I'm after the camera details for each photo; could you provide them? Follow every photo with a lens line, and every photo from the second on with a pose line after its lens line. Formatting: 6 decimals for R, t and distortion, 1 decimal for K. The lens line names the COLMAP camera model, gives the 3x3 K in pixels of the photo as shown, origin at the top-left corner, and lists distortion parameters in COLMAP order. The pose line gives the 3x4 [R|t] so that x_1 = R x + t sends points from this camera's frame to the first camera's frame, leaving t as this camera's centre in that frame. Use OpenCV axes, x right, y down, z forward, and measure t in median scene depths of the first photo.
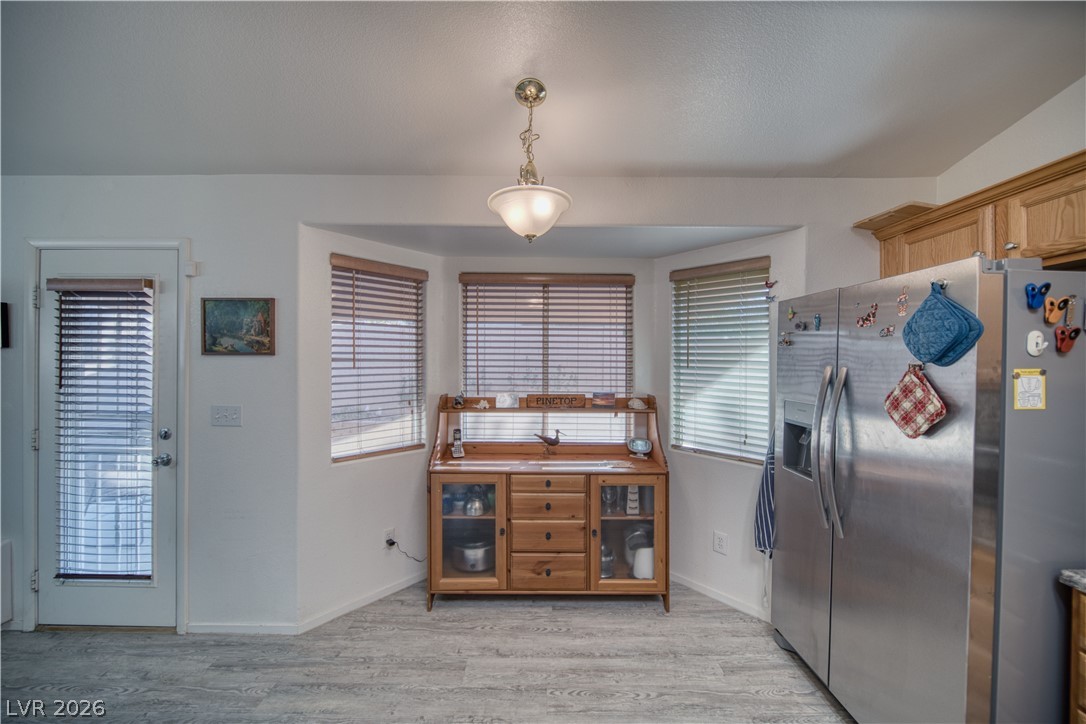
lens RADIAL K [[381.8, 0, 543.2], [0, 381.8, 362.8], [0, 0, 1]] dist [0.000175, 0.001250]
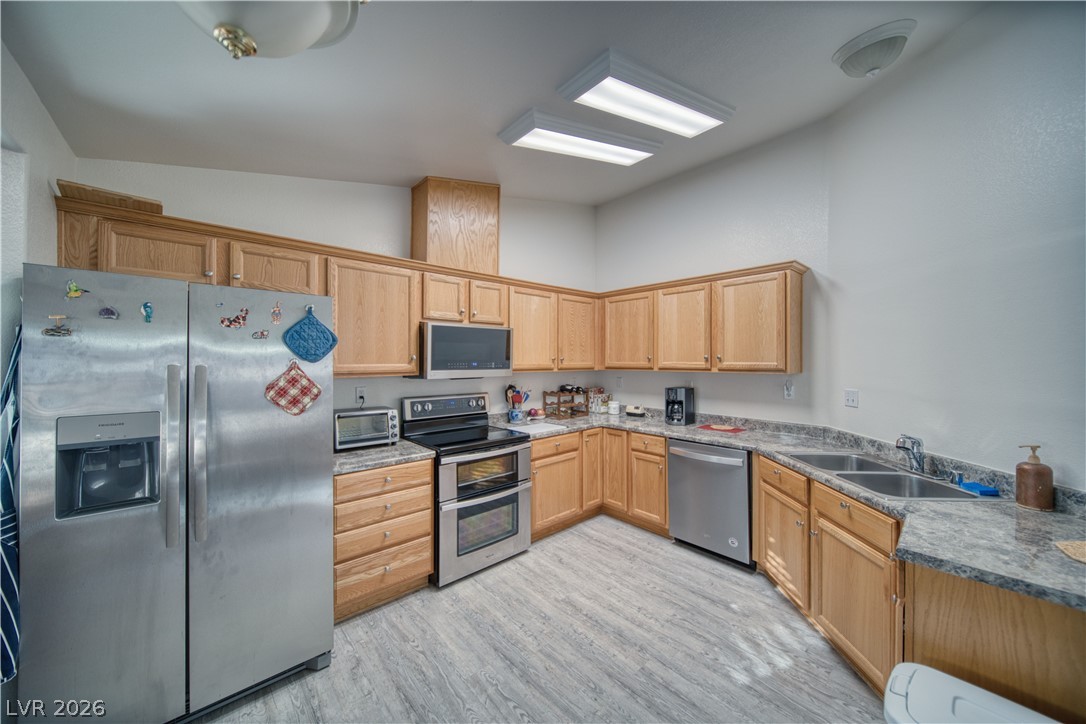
lens RADIAL K [[381.8, 0, 543.9], [0, 381.8, 360.0], [0, 0, 1]] dist [0.000175, 0.001250]
pose [[-0.665840, -0.007181, 0.746060, -0.583342], [-0.001478, 0.999964, 0.008306, -0.012828], [-0.746093, 0.004428, -0.665827, 1.116014]]
